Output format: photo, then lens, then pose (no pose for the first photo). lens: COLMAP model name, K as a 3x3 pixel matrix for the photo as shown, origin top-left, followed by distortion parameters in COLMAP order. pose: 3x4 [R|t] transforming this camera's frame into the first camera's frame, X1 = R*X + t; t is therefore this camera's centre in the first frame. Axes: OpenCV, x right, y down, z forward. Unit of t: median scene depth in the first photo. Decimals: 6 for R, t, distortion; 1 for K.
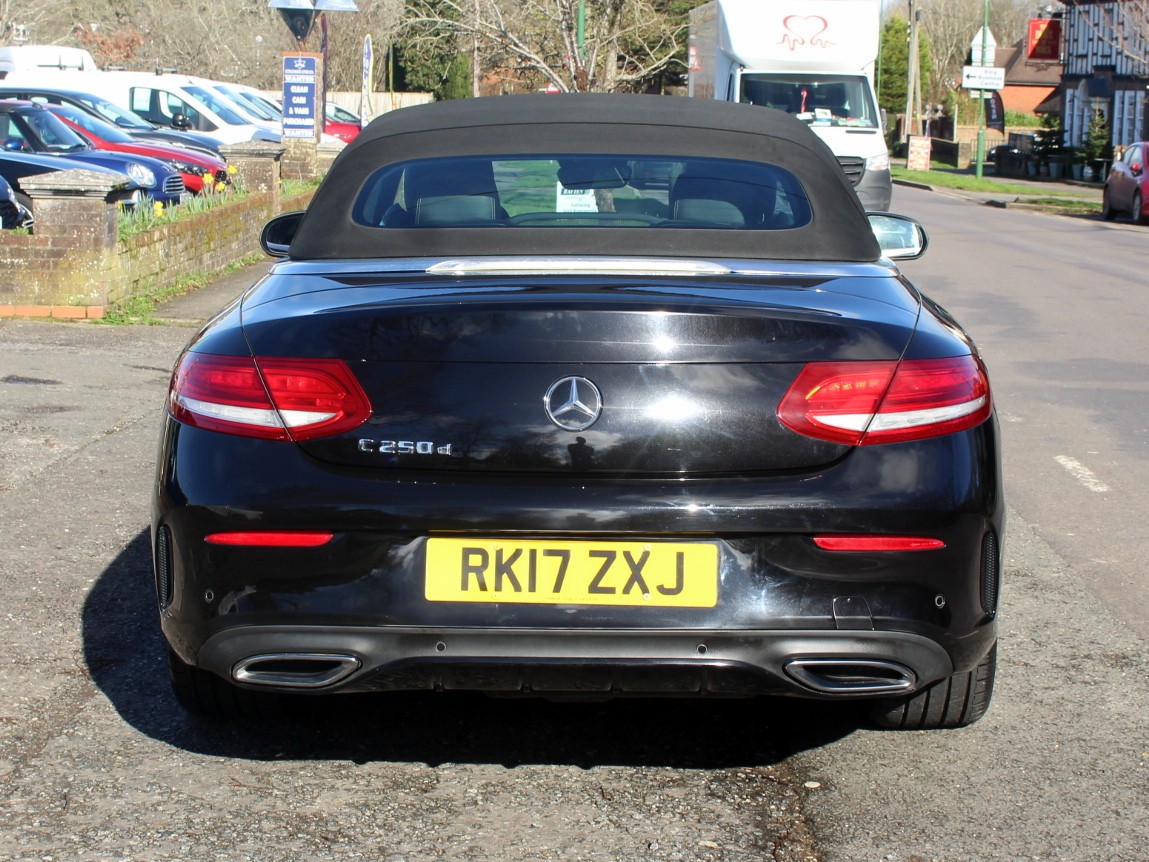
lens RADIAL K [[2472.3, 0, 541.3], [0, 2472.3, 430.1], [0, 0, 1]] dist [-0.049801, -0.239885]
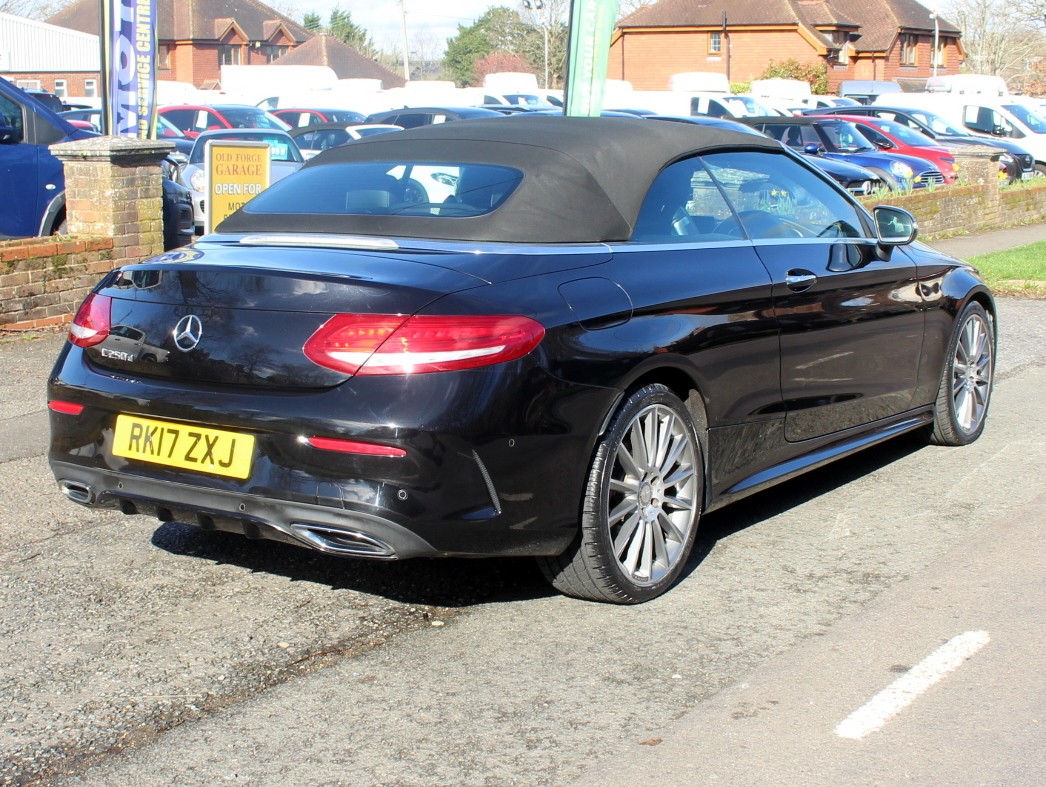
lens RADIAL K [[1736.6, 0, 523.0], [0, 1736.6, 393.5], [0, 0, 1]] dist [-0.115728, -0.034562]
pose [[0.839254, 0.079644, -0.537875, 0.690551], [-0.064159, 0.996809, 0.047491, -0.033954], [0.539941, -0.005348, 0.841686, 0.215275]]
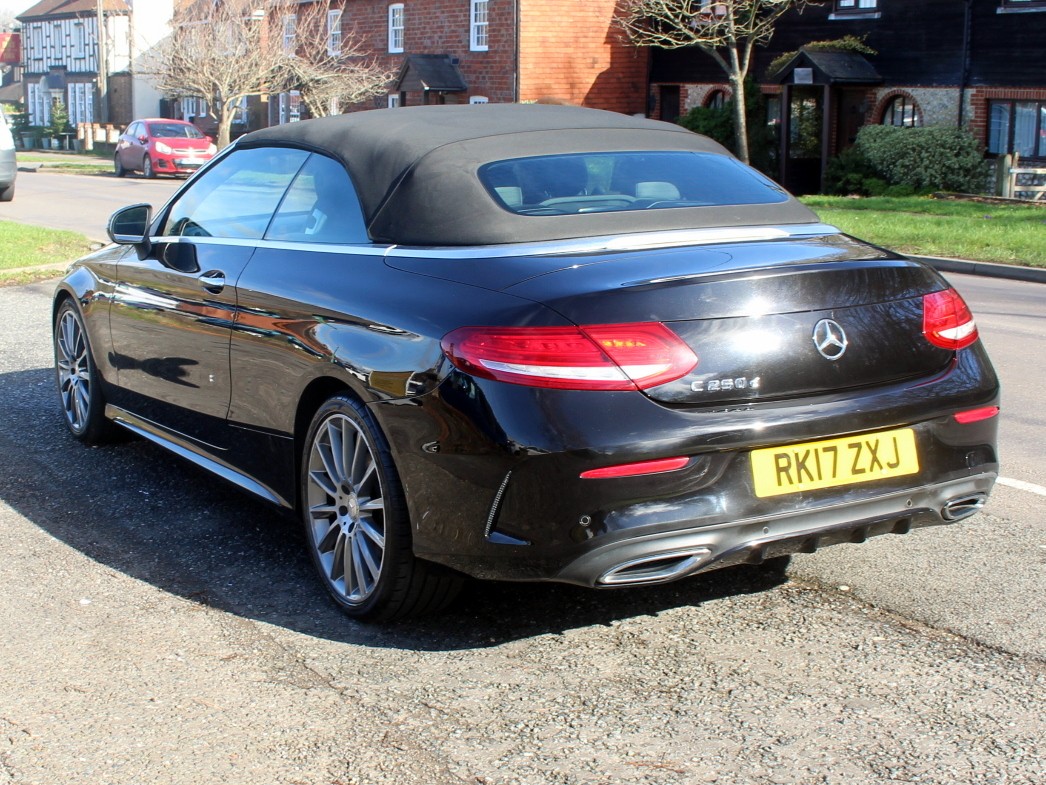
lens RADIAL K [[1736.6, 0, 523.0], [0, 1736.6, 392.5], [0, 0, 1]] dist [-0.115728, -0.034562]
pose [[0.831353, -0.113066, 0.544122, -0.602854], [0.088973, 0.993535, 0.070511, -0.059117], [-0.548577, -0.010207, 0.836038, 0.272166]]
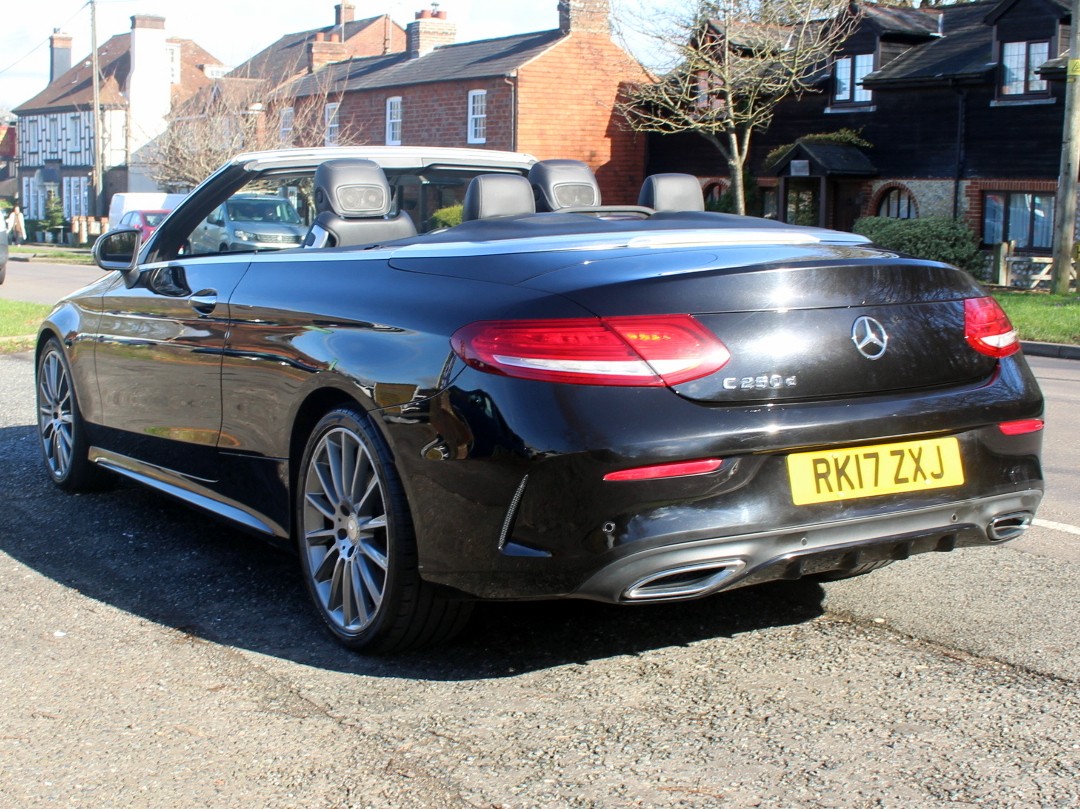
lens RADIAL K [[1716.6, 0, 598.1], [0, 1716.6, 406.5], [0, 0, 1]] dist [-0.131005, 0.035700]
pose [[0.804193, -0.080670, 0.588868, -0.574173], [0.086584, 0.996078, 0.018210, -0.003169], [-0.588027, 0.036342, 0.808024, 0.345243]]
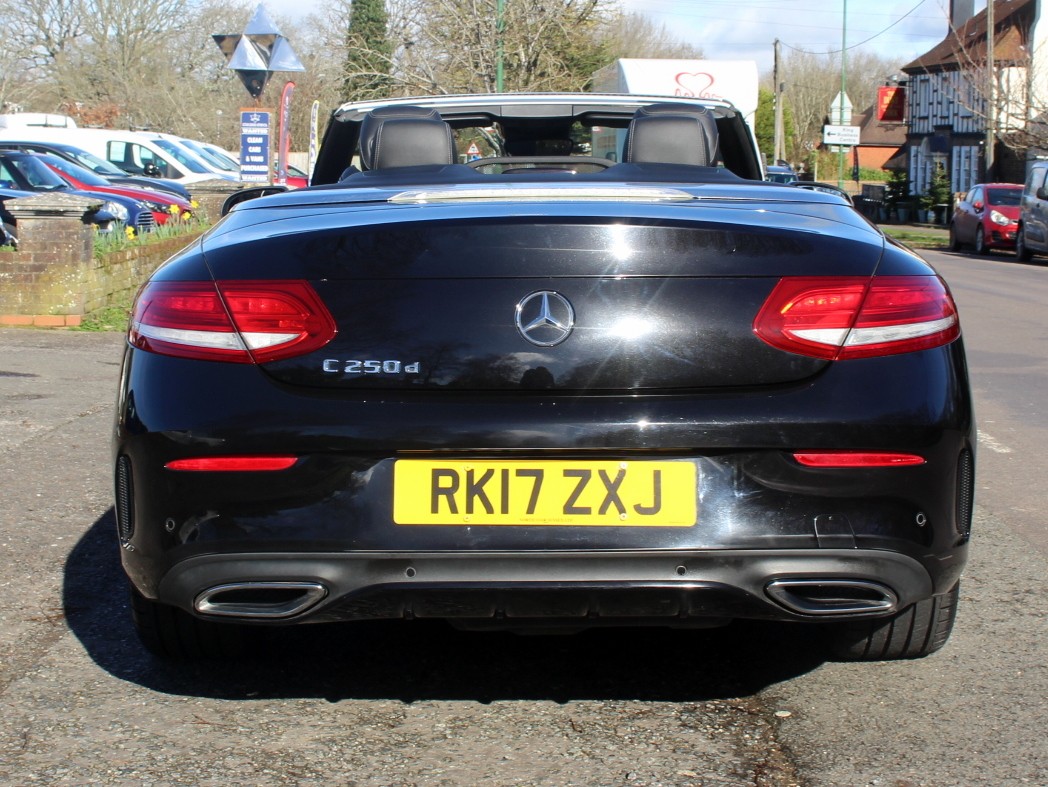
lens RADIAL K [[2076.4, 0, 524.0], [0, 2076.4, 370.1], [0, 0, 1]] dist [-0.128761, 0.152519]
pose [[0.999446, -0.010199, 0.031695, -0.019739], [0.011500, 0.999087, -0.041140, 0.039735], [-0.031247, 0.041482, 0.998651, 0.173766]]
